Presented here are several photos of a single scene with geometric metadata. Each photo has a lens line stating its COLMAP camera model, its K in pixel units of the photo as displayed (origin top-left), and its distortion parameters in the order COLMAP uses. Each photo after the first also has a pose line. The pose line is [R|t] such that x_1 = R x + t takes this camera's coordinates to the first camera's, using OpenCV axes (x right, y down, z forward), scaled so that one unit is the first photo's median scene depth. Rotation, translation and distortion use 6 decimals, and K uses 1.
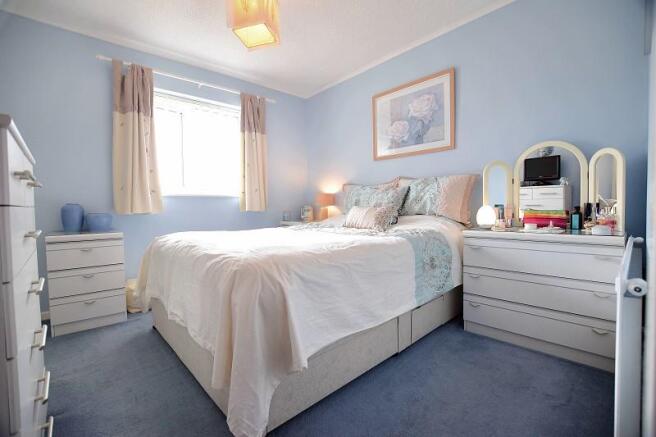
lens RADIAL K [[289.3, 0, 327.6], [0, 289.3, 217.3], [0, 0, 1]] dist [-0.025646, 0.000922]
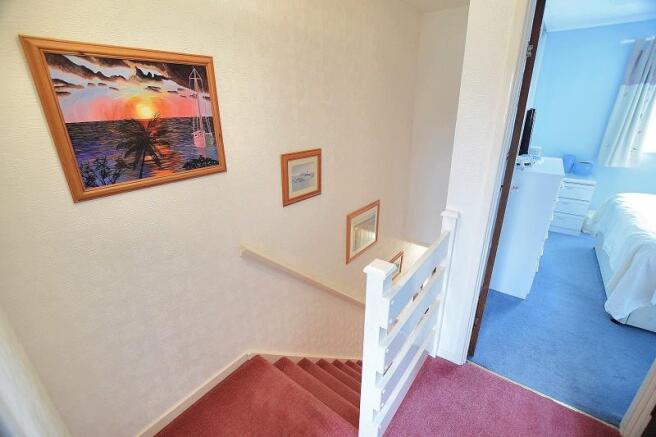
lens RADIAL K [[289.3, 0, 327.7], [0, 289.3, 217.8], [0, 0, 1]] dist [-0.025646, 0.000922]
pose [[0.187109, 0.373776, -0.908450, 0.438414], [-0.022696, 0.926181, 0.376396, -0.298587], [0.982077, -0.049809, 0.181780, -0.665536]]
